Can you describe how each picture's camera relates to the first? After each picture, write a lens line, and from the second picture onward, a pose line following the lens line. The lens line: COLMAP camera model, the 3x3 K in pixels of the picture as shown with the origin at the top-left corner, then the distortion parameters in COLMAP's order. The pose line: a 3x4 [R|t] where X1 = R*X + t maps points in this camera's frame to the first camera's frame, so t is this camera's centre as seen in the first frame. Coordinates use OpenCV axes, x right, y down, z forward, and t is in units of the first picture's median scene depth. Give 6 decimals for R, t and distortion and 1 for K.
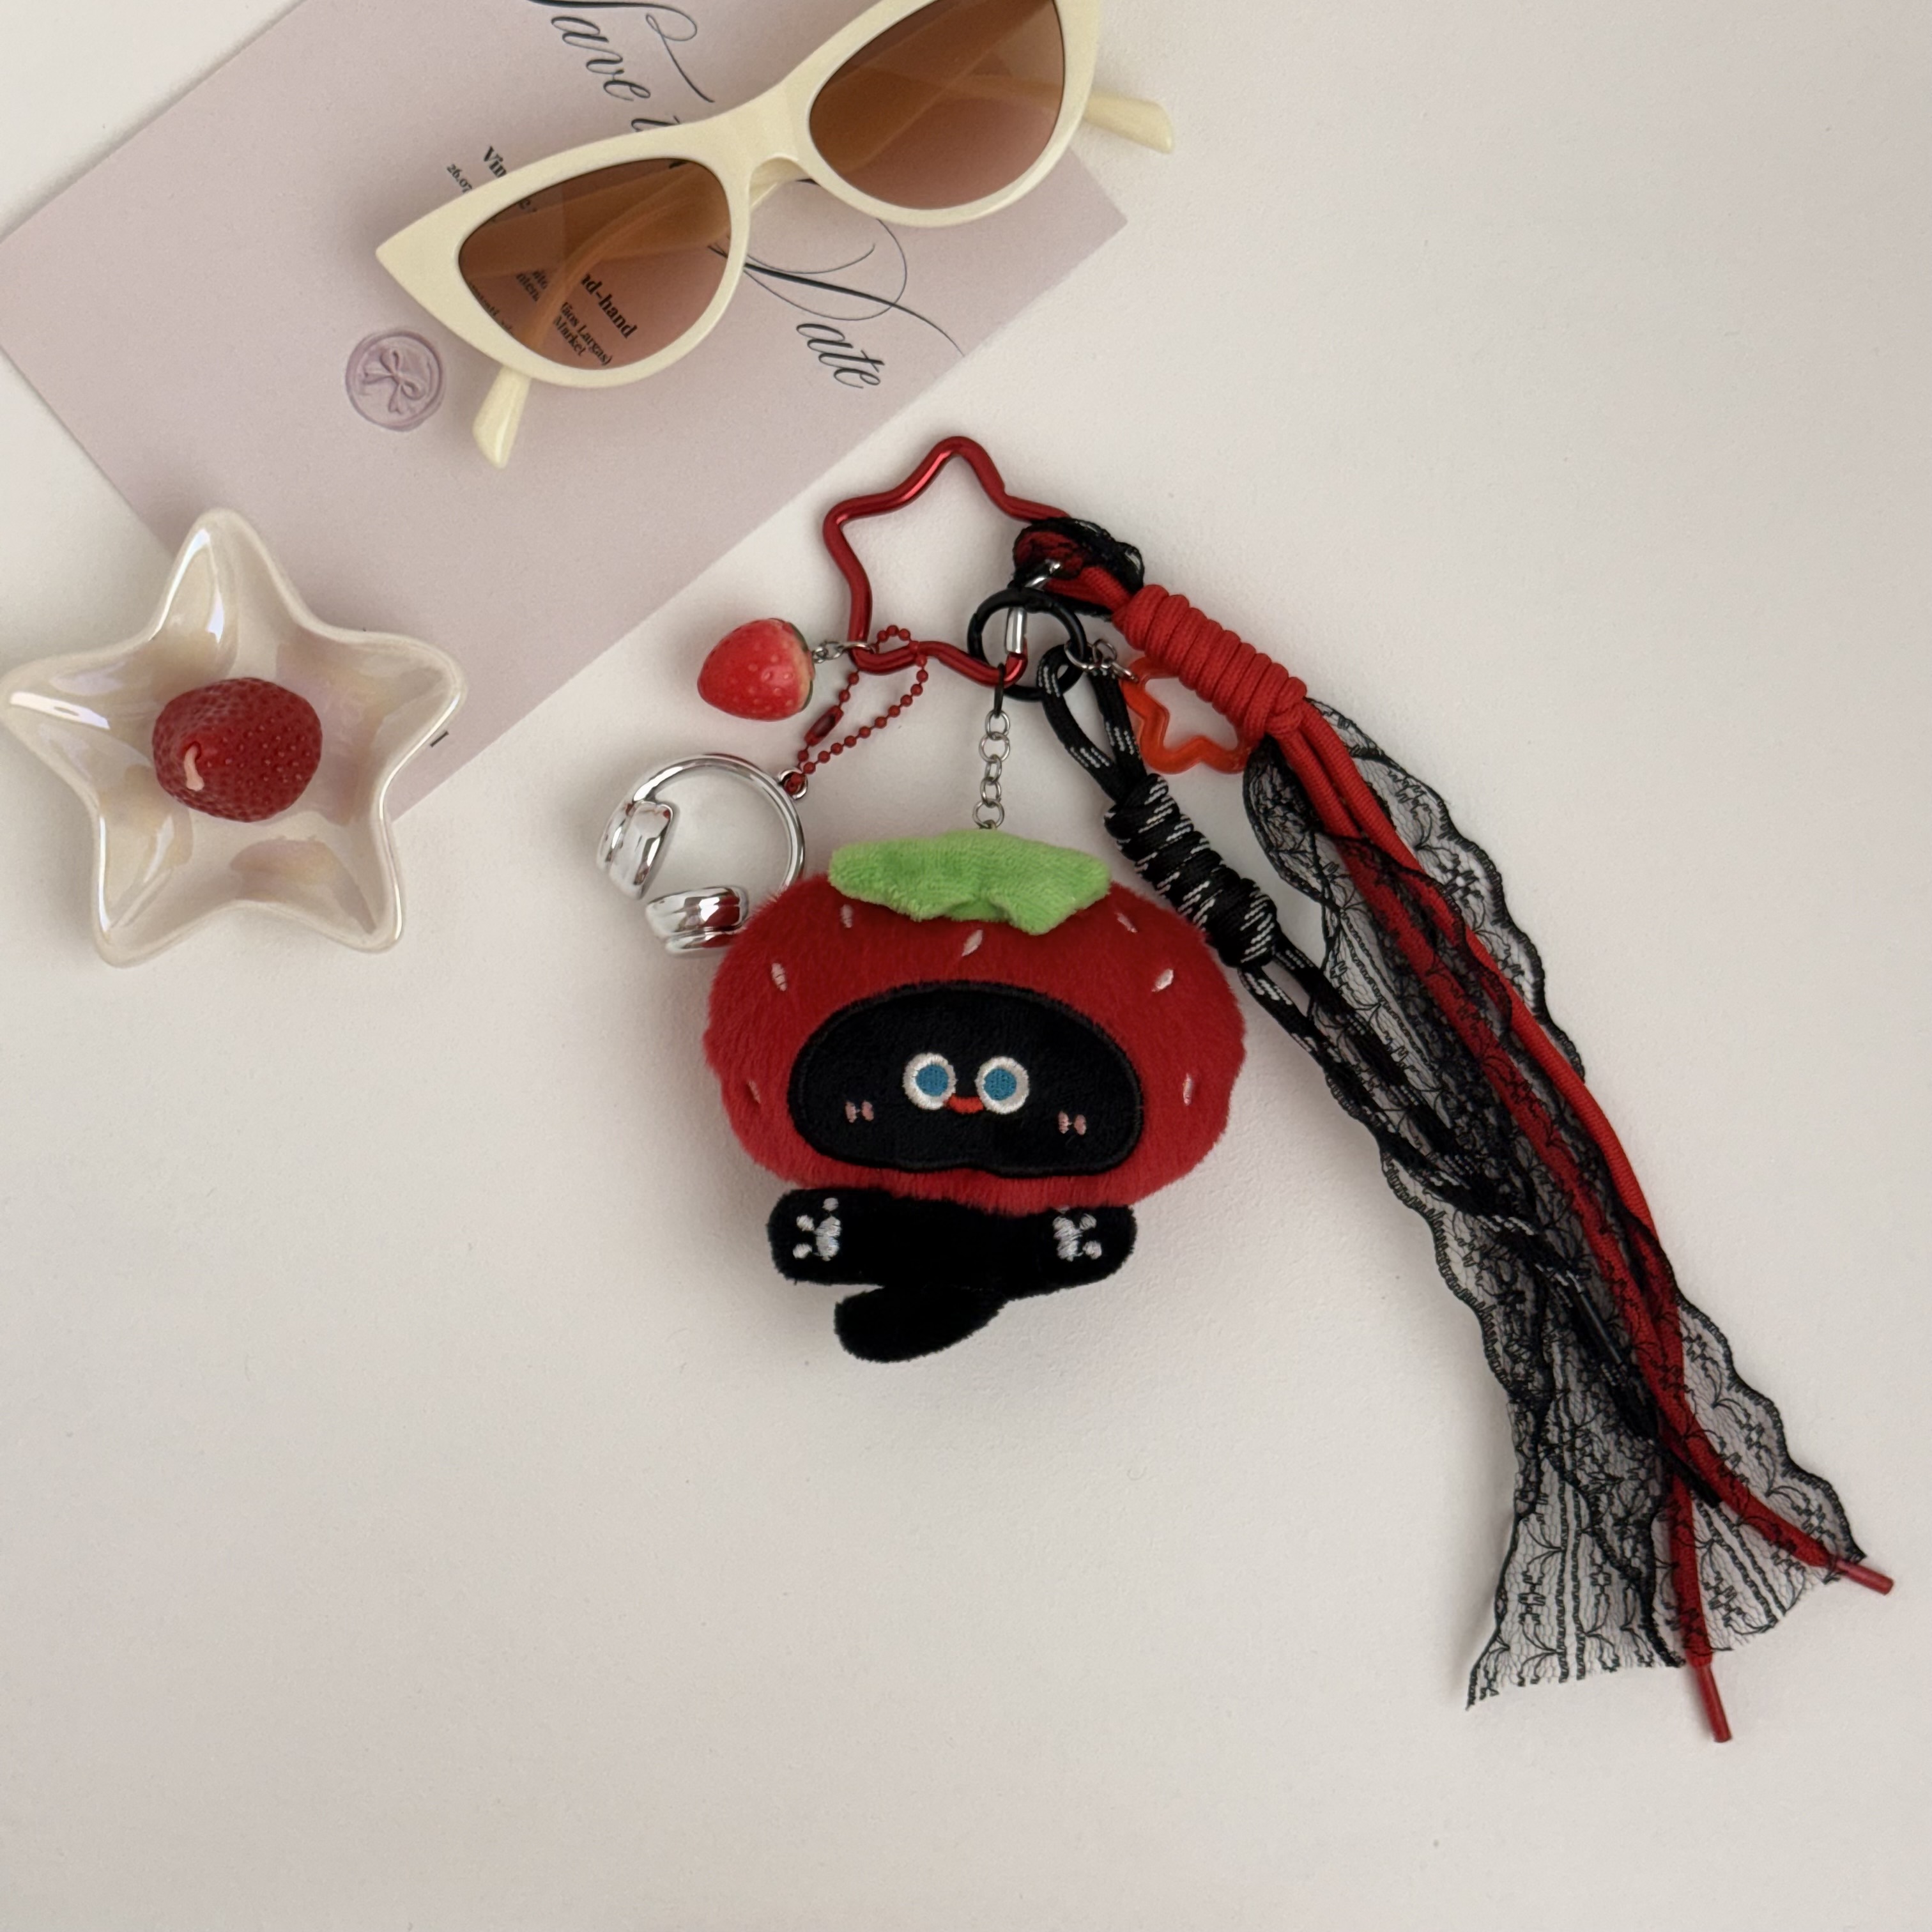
lens RADIAL K [[3817.6, 0, 969.6], [0, 3817.6, 937.5], [0, 0, 1]] dist [0.198489, -0.325509]
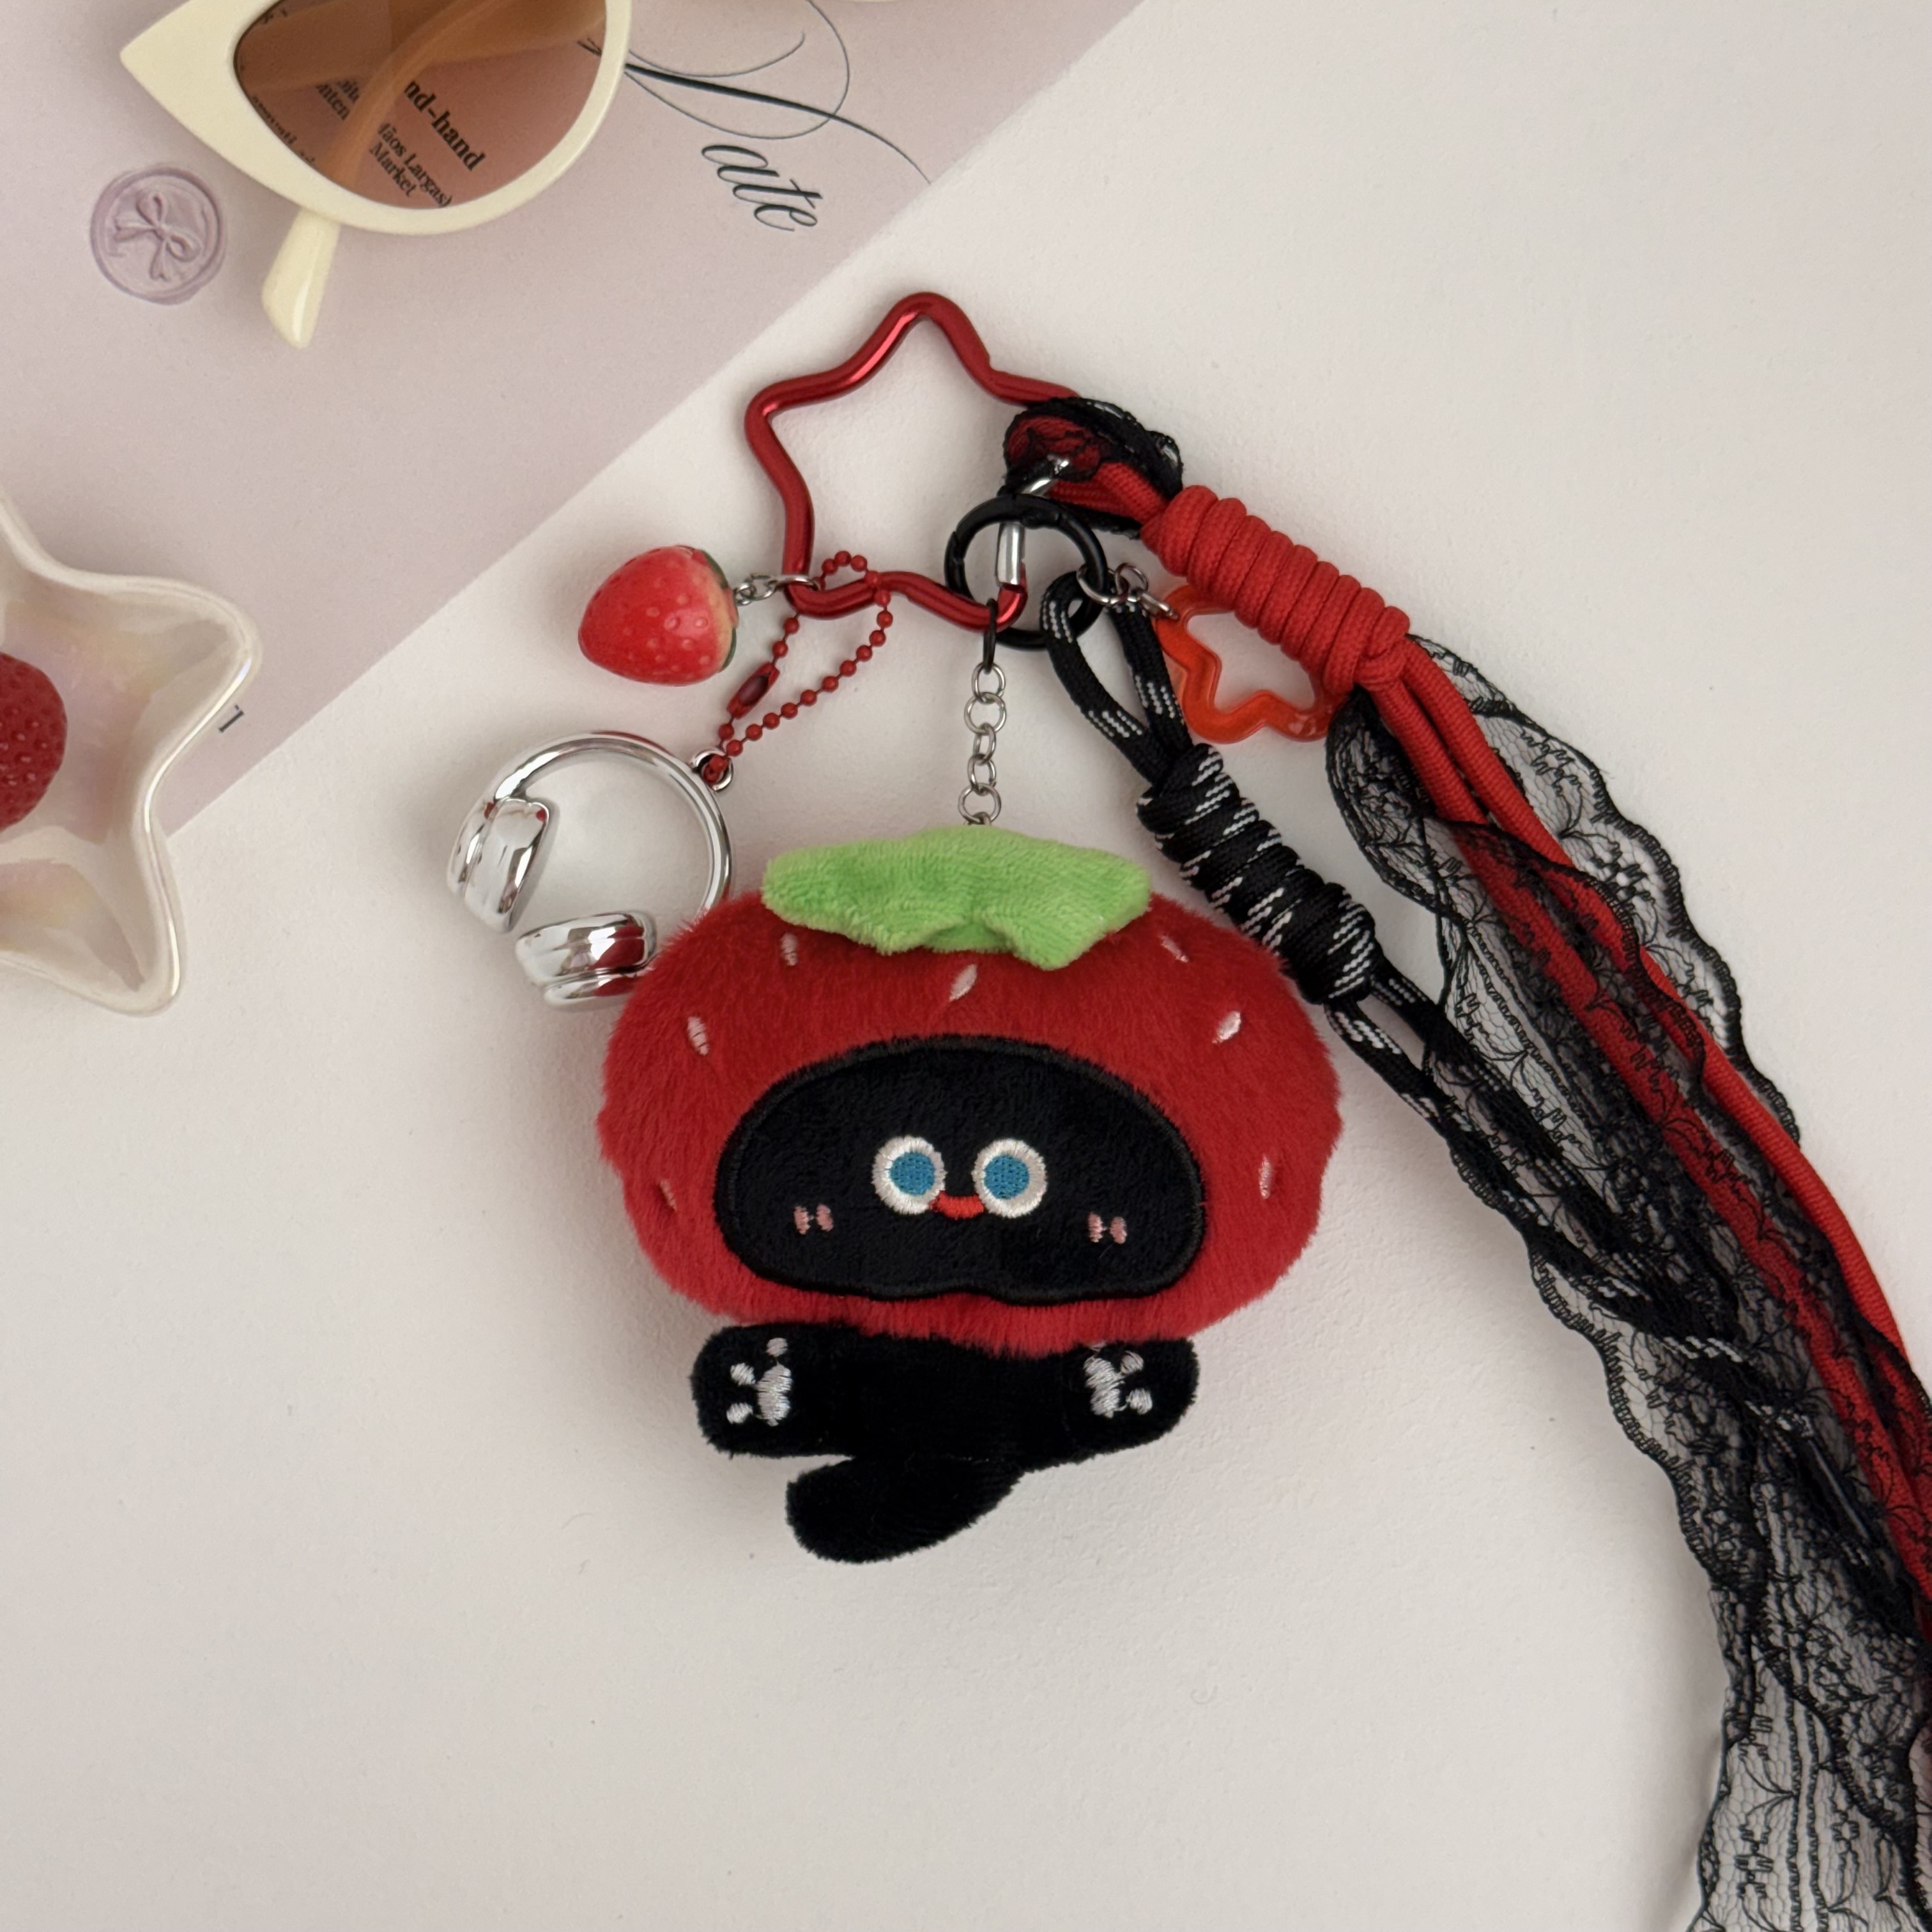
lens RADIAL K [[3817.6, 0, 969.6], [0, 3817.6, 937.5], [0, 0, 1]] dist [0.198489, -0.325509]
pose [[0.999647, -0.025759, 0.006501, -0.002442], [0.025745, 0.999666, 0.002179, -0.008408], [-0.006554, -0.002011, 0.999976, 0.266362]]
